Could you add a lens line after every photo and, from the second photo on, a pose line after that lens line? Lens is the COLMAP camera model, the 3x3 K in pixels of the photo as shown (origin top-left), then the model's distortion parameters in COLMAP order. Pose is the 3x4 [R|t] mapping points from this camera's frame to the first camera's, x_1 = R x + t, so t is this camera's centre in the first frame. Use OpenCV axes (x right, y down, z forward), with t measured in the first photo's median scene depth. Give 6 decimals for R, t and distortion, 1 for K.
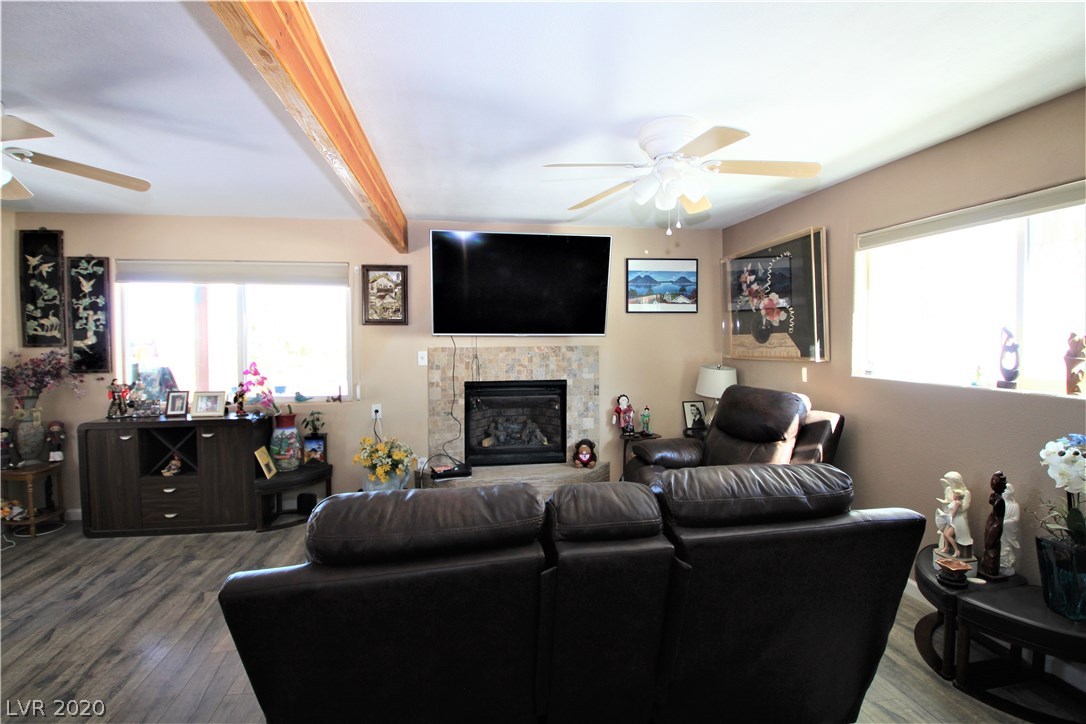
lens RADIAL K [[507.7, 0, 540.9], [0, 507.7, 351.8], [0, 0, 1]] dist [-0.004910, -0.012415]
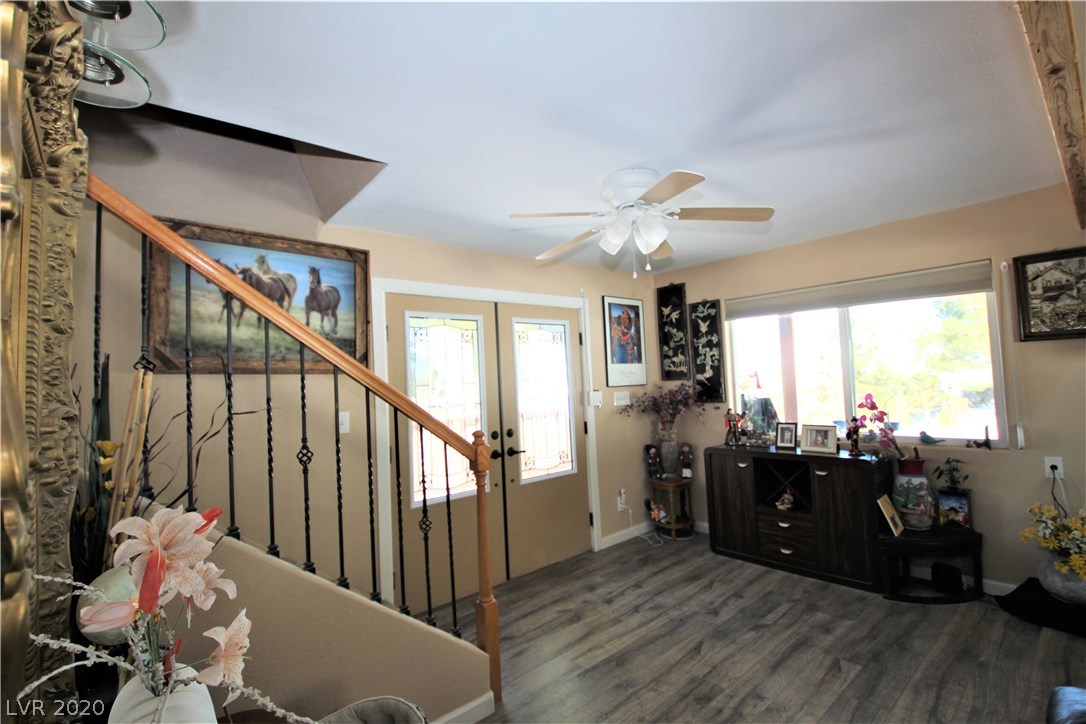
lens RADIAL K [[507.7, 0, 541.0], [0, 507.7, 358.1], [0, 0, 1]] dist [-0.004910, -0.012415]
pose [[0.534821, -0.052066, -0.843360, -0.136279], [0.011306, 0.998451, -0.054470, 0.000169], [0.844890, 0.019597, 0.534582, 0.066554]]
